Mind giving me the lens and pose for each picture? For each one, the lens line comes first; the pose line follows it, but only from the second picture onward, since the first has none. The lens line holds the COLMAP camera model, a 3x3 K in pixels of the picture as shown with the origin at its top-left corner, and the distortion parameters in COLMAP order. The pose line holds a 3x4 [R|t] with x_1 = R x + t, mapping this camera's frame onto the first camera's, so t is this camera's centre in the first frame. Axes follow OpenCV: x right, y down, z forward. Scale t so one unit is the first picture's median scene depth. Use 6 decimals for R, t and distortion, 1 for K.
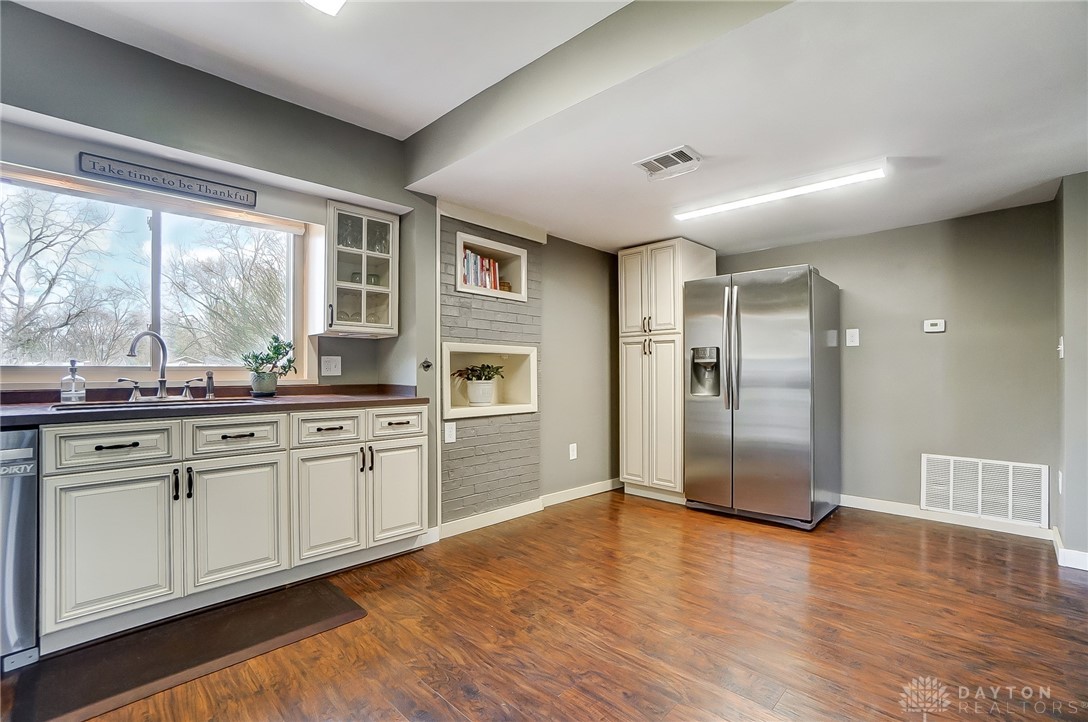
lens RADIAL K [[509.1, 0, 545.4], [0, 509.1, 373.7], [0, 0, 1]] dist [0.000746, 0.000276]
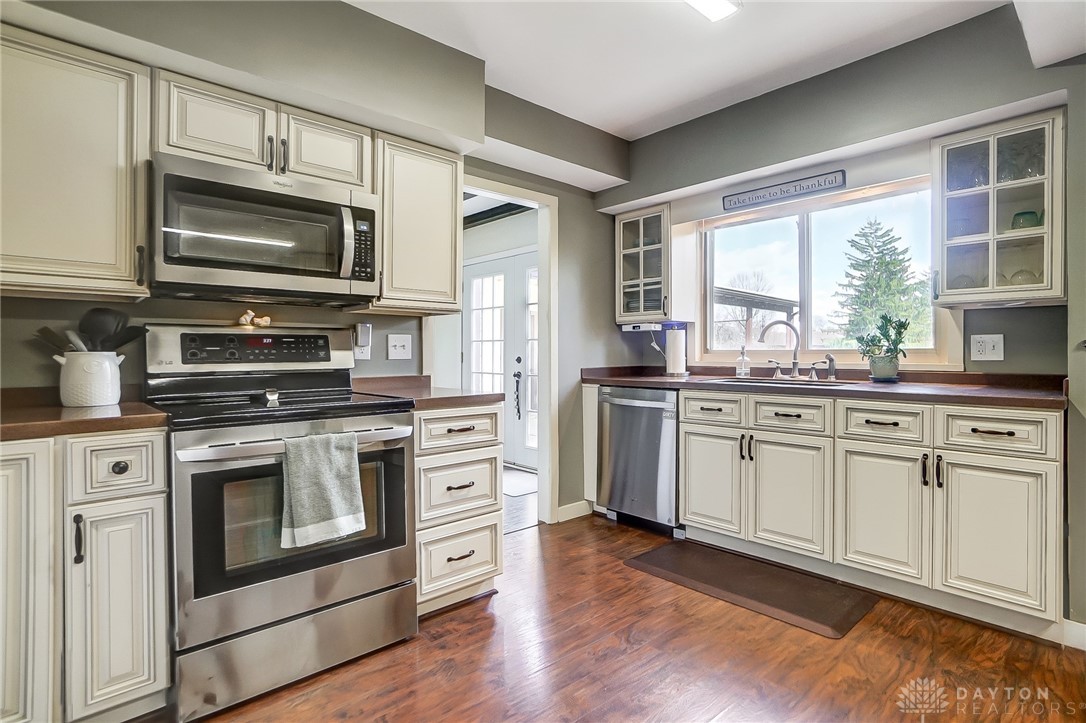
lens RADIAL K [[559.4, 0, 543.0], [0, 559.4, 361.5], [0, 0, 1]] dist [-0.002255, 0.000149]
pose [[-0.052713, 0.018888, -0.998431, 0.532466], [-0.003168, 0.999813, 0.019081, -0.010237], [0.998605, 0.004169, -0.052643, 0.485361]]
